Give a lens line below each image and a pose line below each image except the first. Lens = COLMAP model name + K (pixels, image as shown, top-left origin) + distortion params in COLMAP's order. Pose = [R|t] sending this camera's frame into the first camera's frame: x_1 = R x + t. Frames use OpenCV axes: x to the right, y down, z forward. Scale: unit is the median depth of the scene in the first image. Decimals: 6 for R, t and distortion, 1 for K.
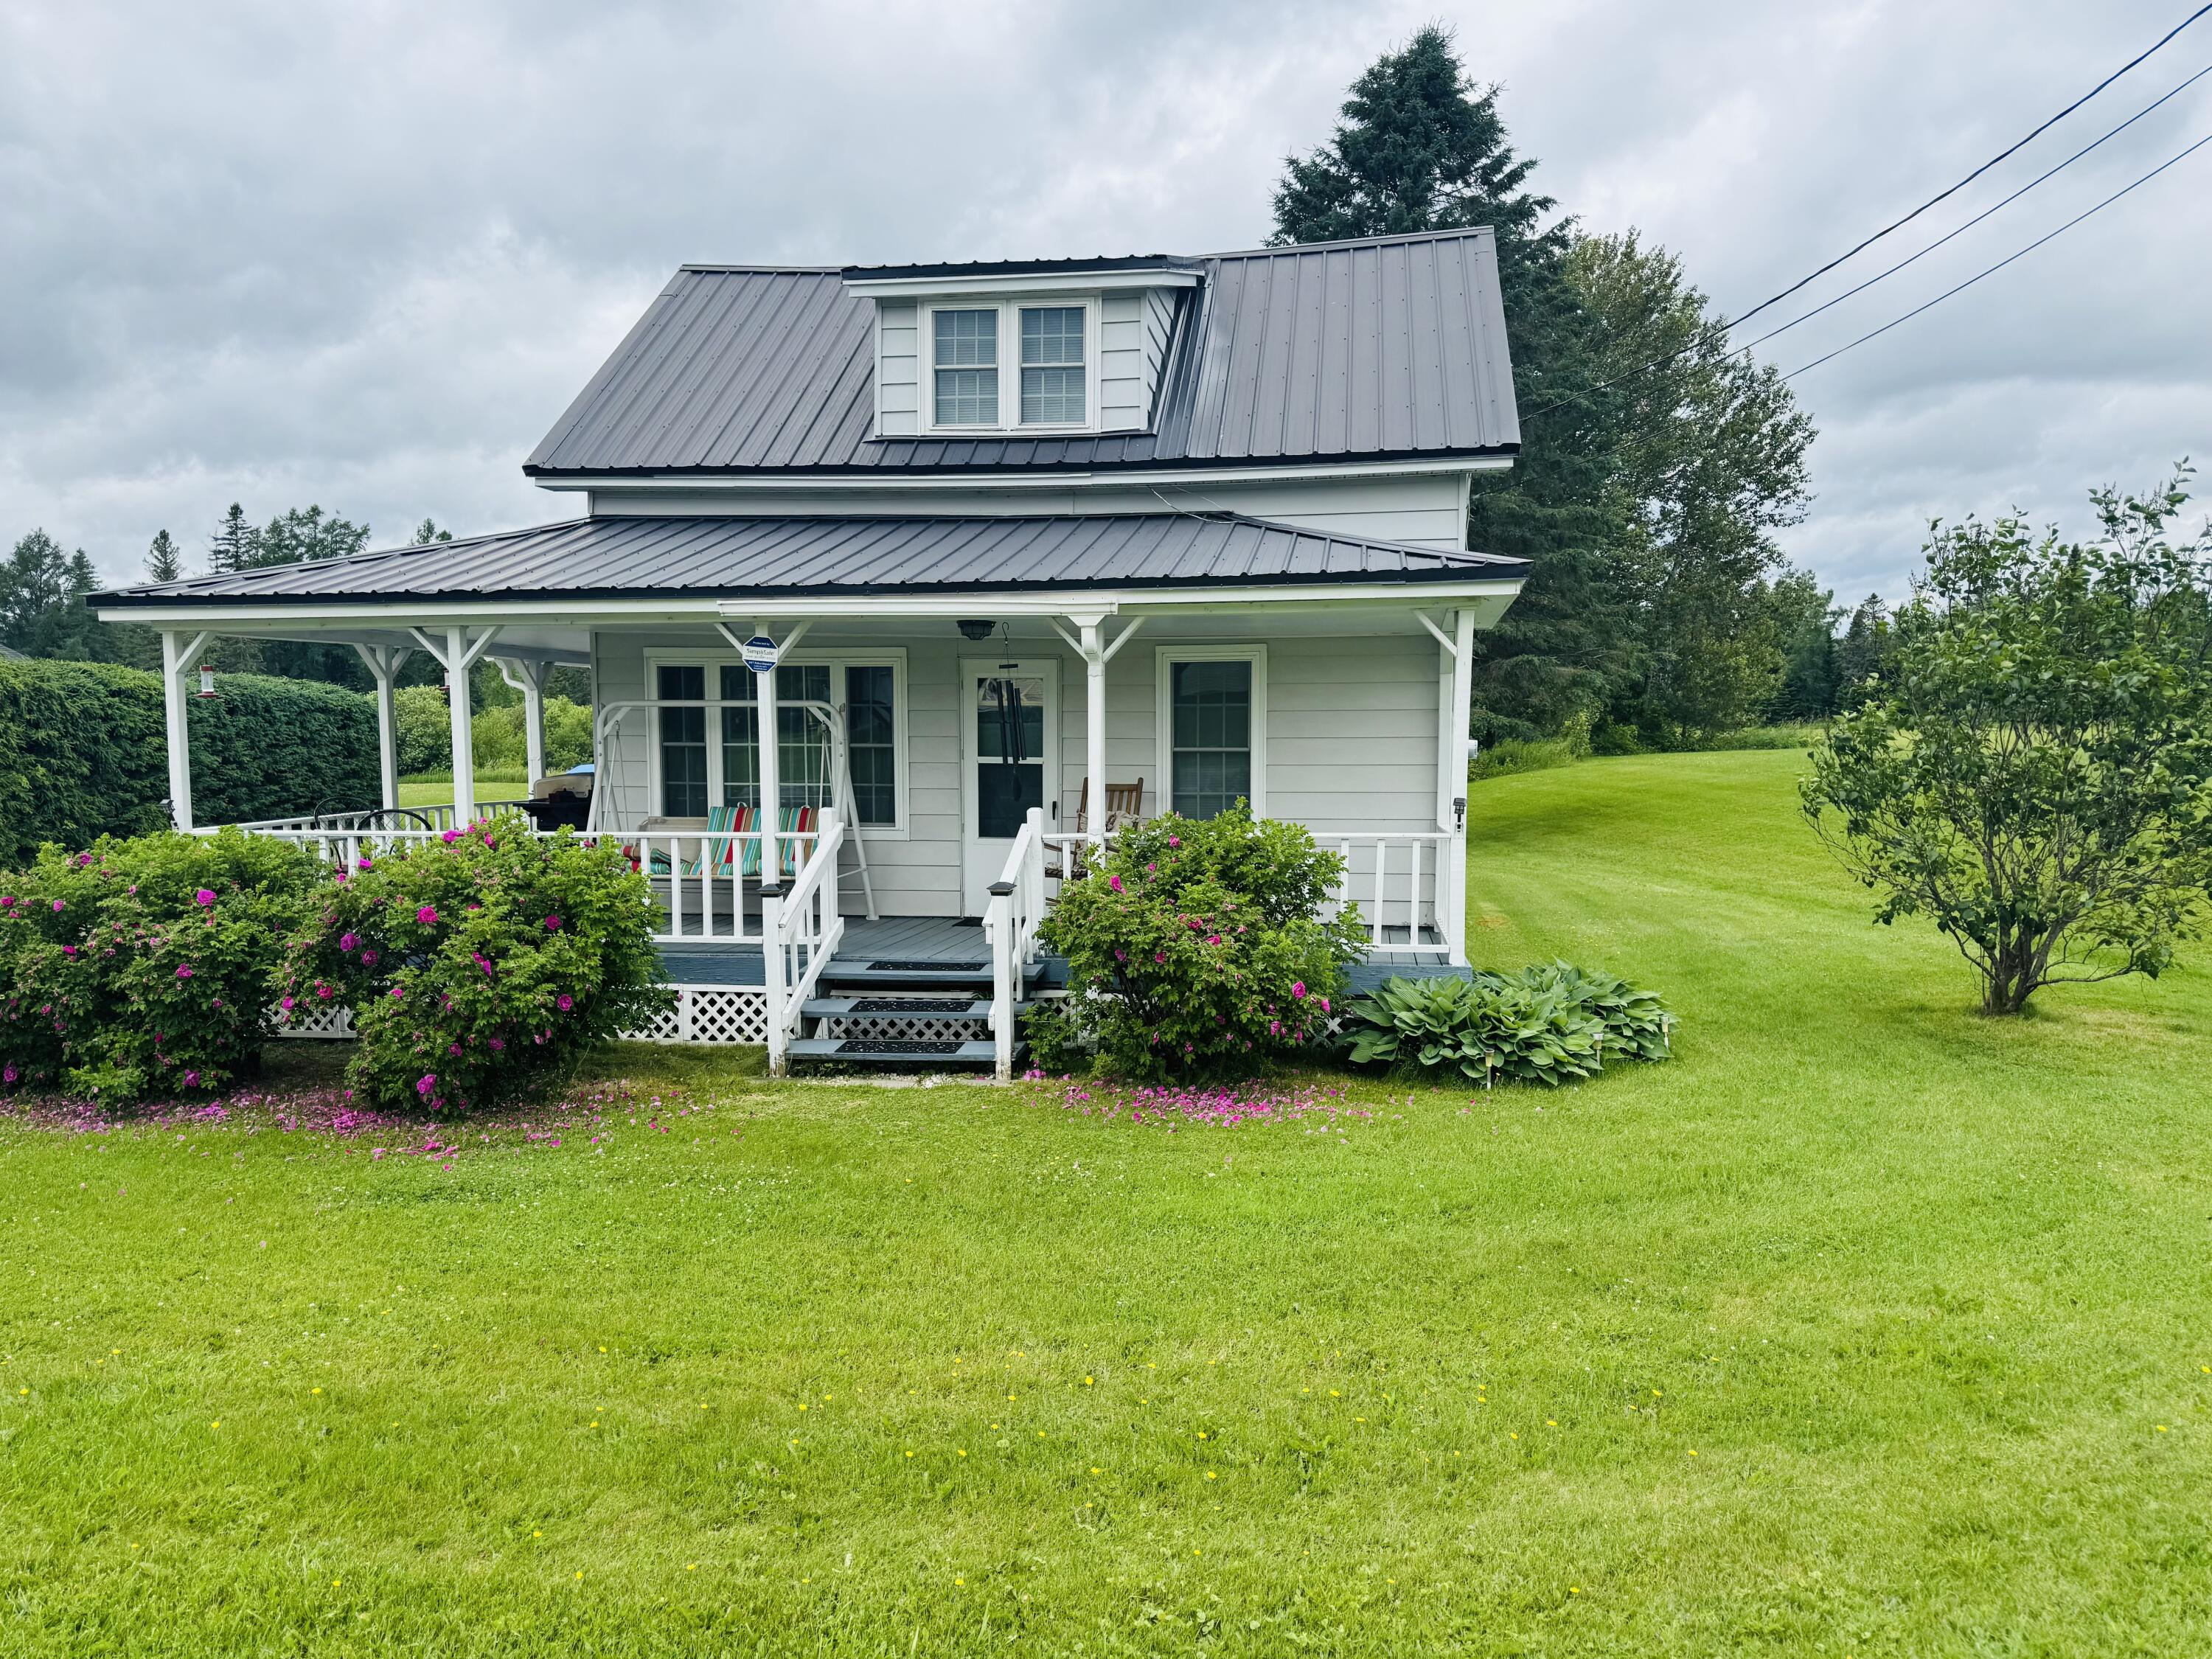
lens RADIAL K [[1569.5, 0, 1092.4], [0, 1569.5, 836.7], [0, 0, 1]] dist [0.129710, -0.221378]
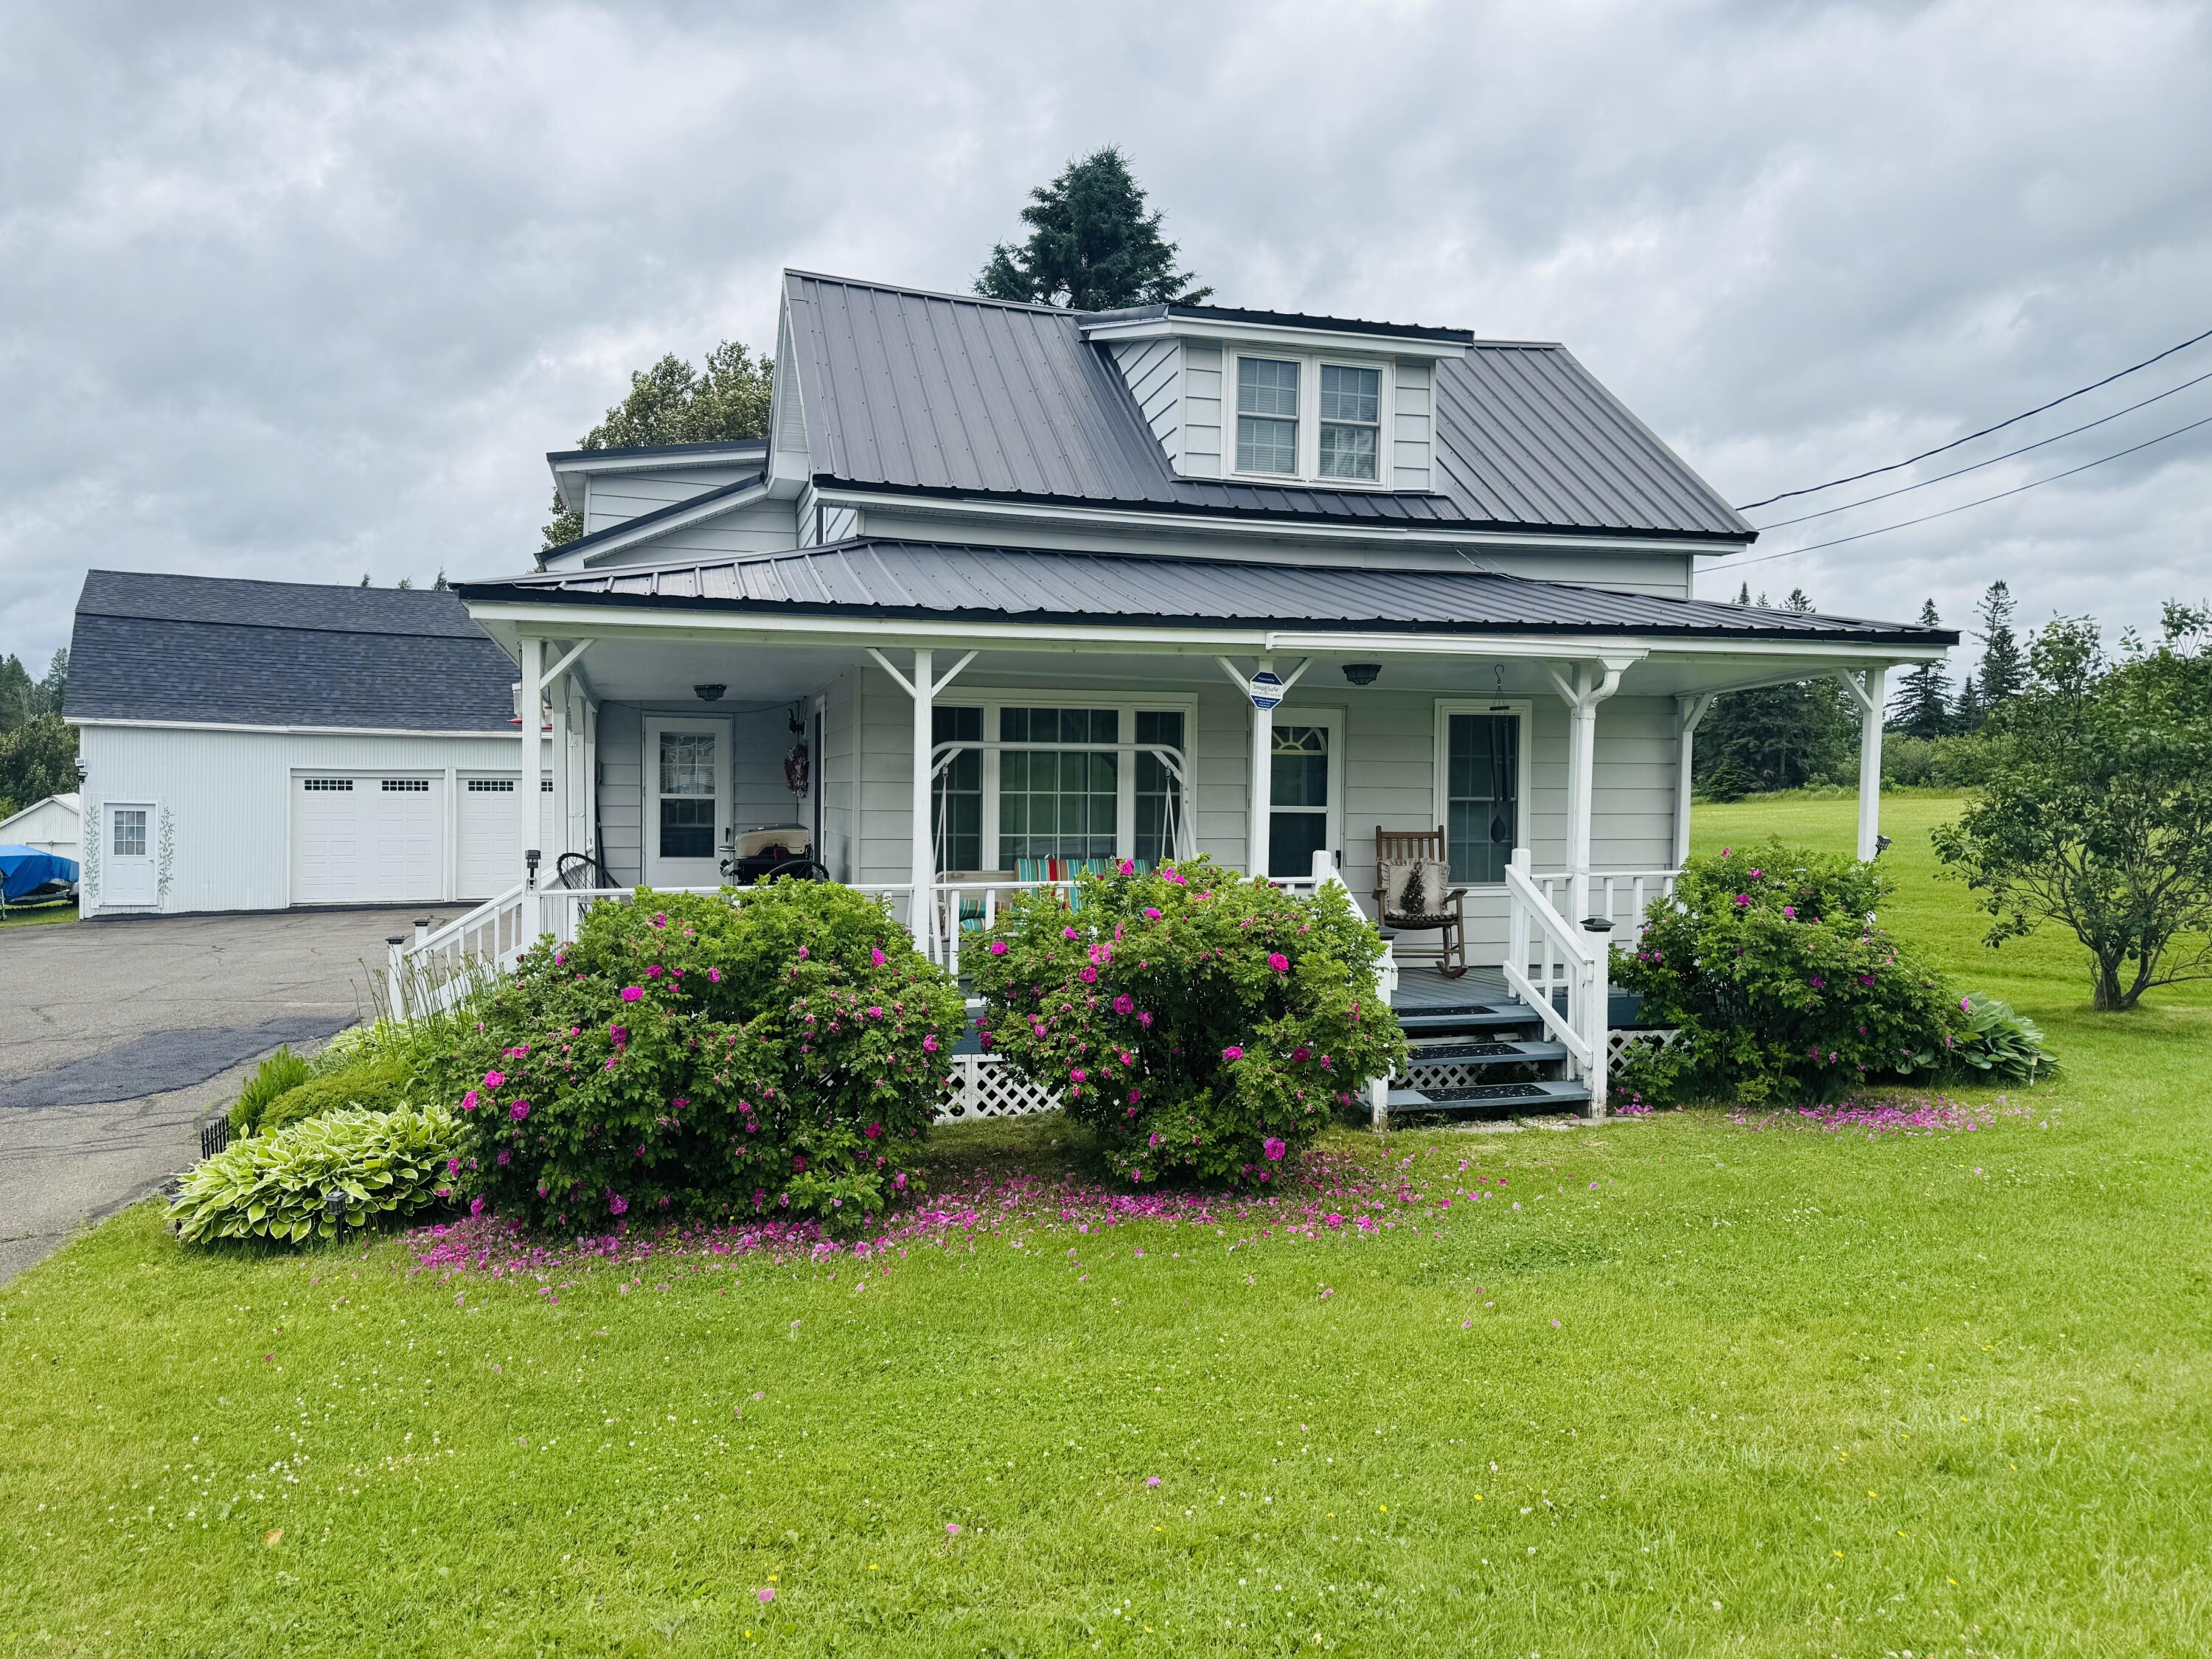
lens RADIAL K [[1569.5, 0, 1092.4], [0, 1569.5, 836.7], [0, 0, 1]] dist [0.129710, -0.221378]
pose [[0.909970, -0.002281, 0.414667, -0.596865], [0.023211, 0.998697, -0.045443, 0.010975], [-0.414023, 0.050976, 0.908838, 0.155366]]
